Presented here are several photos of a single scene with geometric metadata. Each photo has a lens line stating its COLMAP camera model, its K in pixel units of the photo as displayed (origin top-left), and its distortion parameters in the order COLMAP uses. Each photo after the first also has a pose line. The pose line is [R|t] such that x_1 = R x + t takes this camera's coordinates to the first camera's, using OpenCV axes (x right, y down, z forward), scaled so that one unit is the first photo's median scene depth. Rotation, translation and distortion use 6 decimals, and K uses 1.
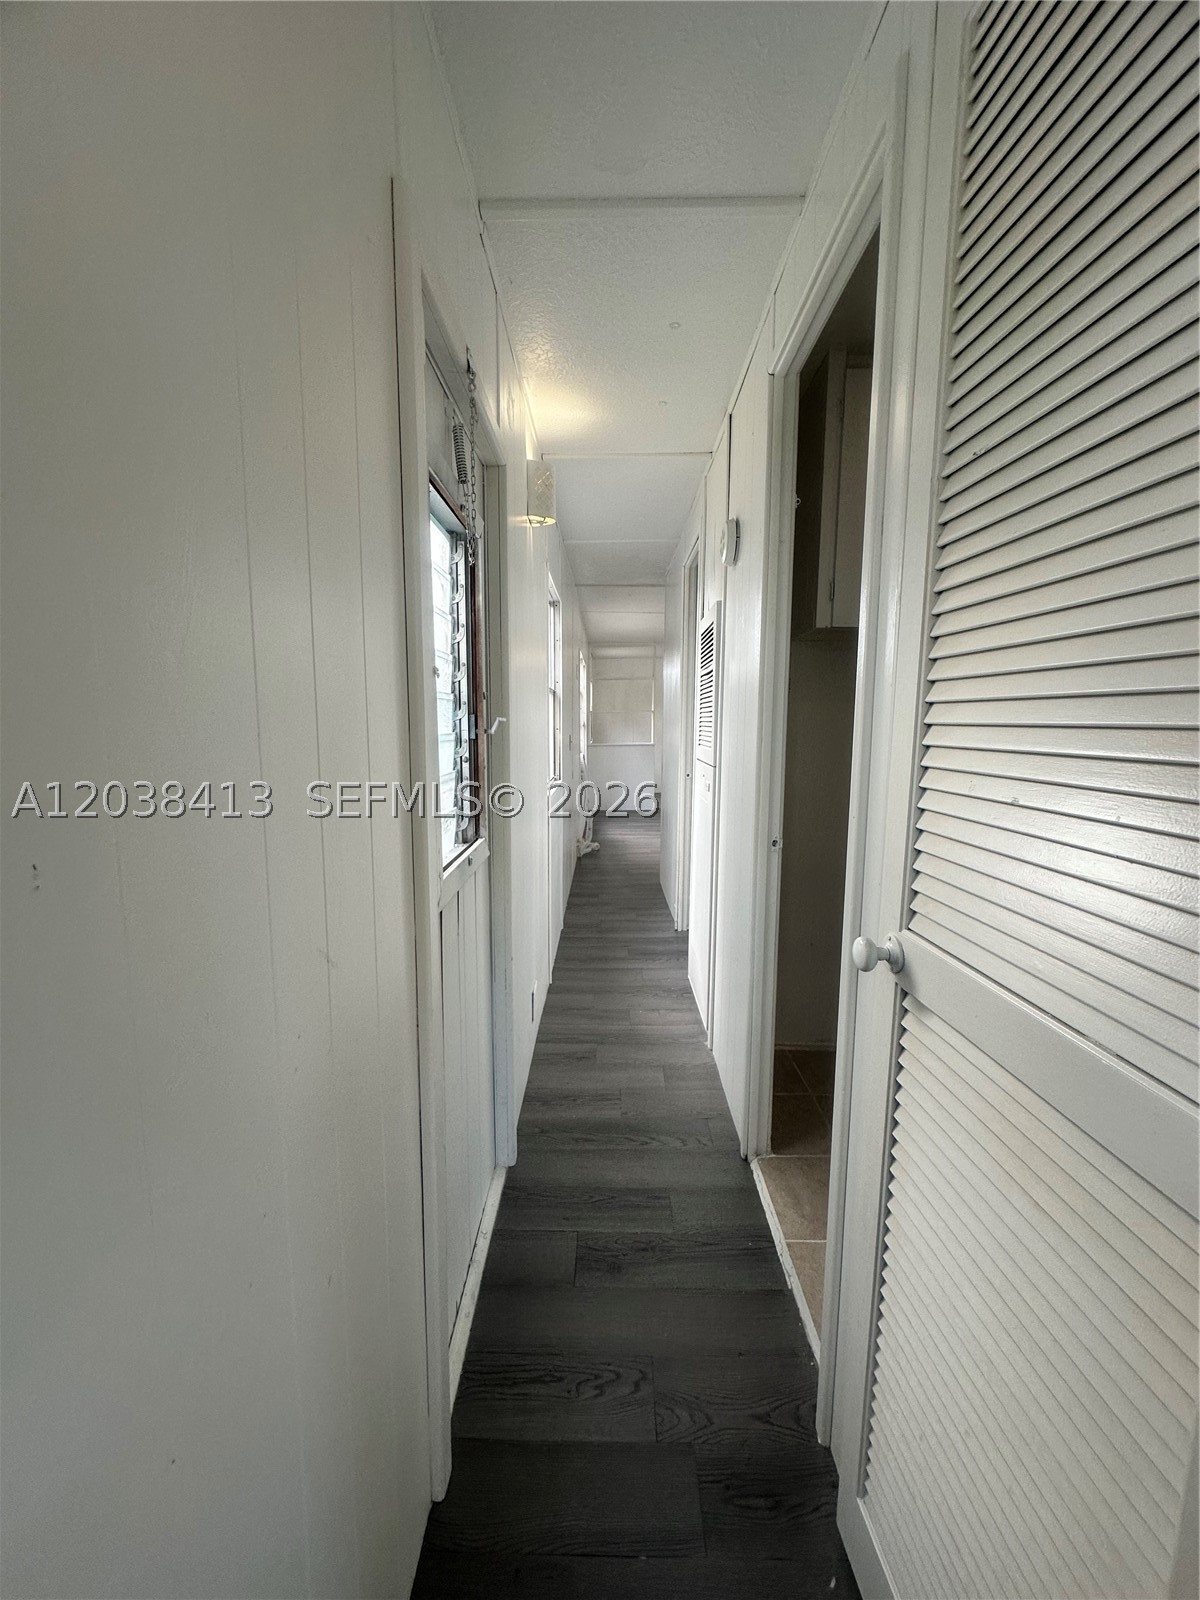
lens RADIAL K [[636.9, 0, 599.1], [0, 636.9, 799.1], [0, 0, 1]] dist [-0.003558, 0.000295]
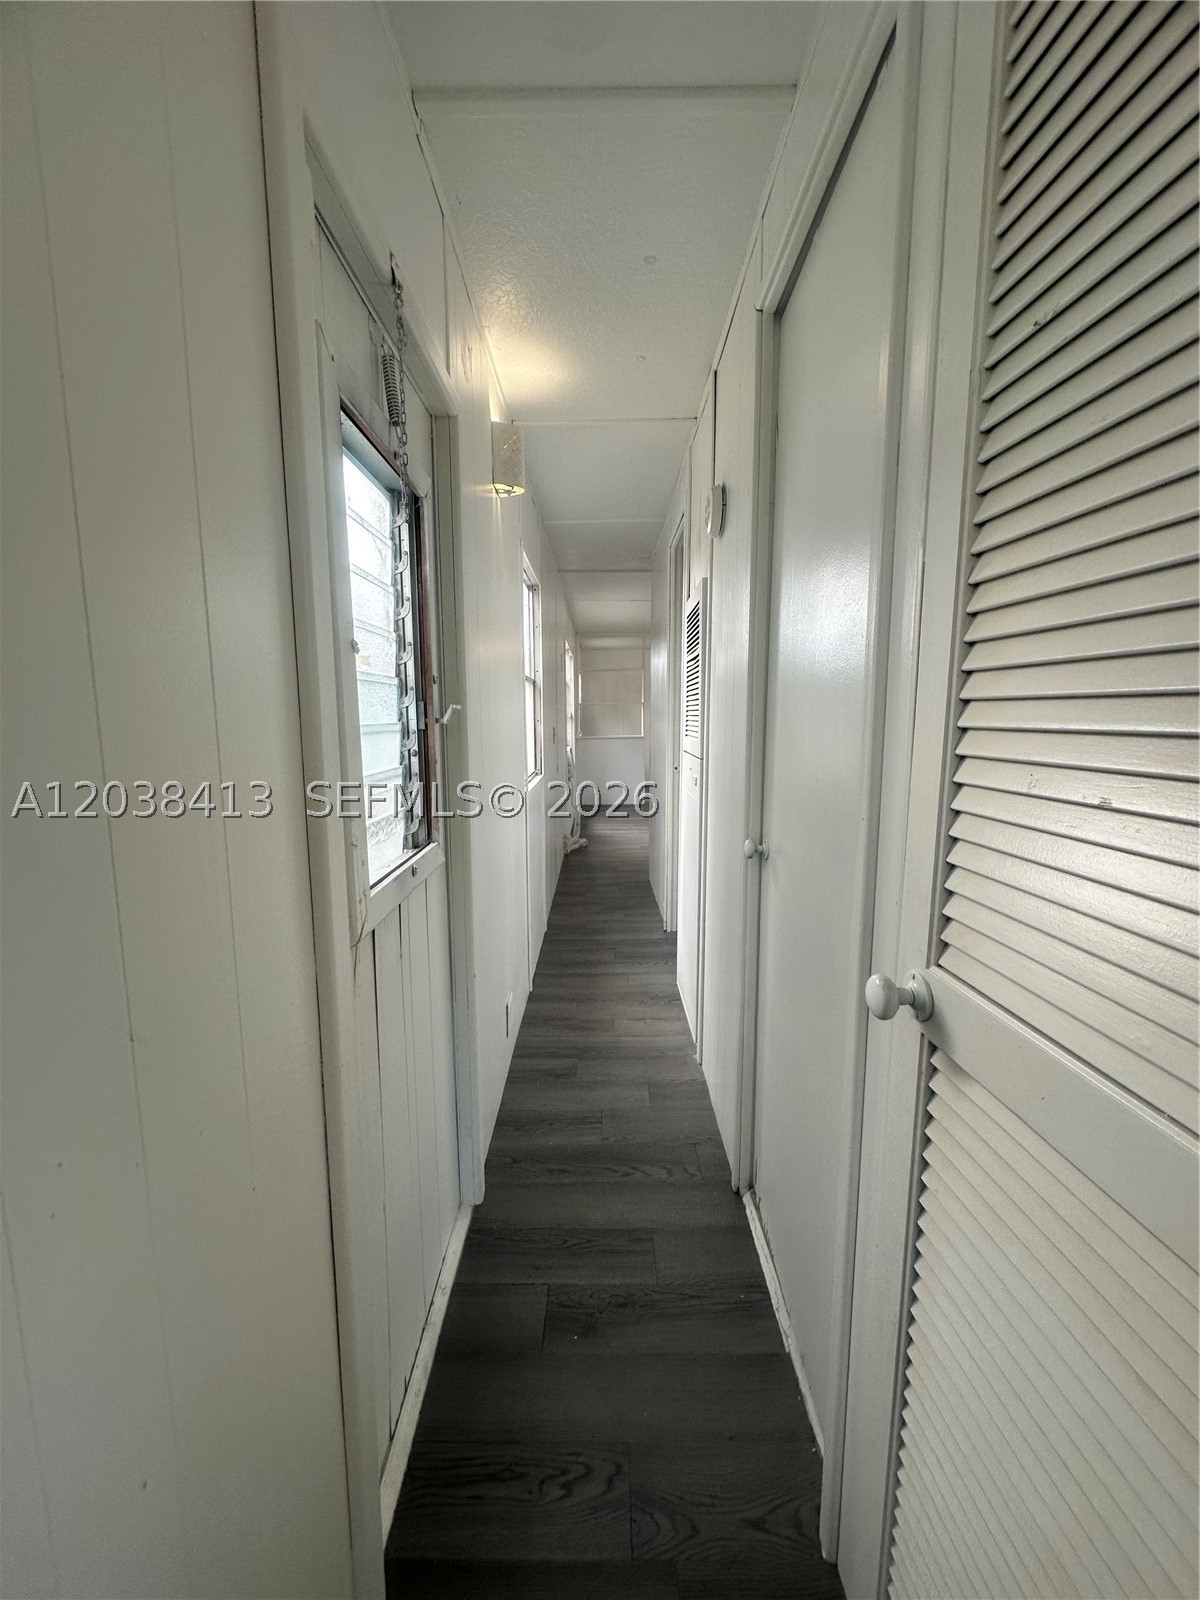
lens RADIAL K [[636.9, 0, 600.4], [0, 636.9, 799.3], [0, 0, 1]] dist [-0.003558, 0.000295]
pose [[0.999876, -0.009829, 0.012313, 0.035768], [0.009697, 0.999895, 0.010740, -0.005550], [-0.012418, -0.010620, 0.999867, 0.123922]]
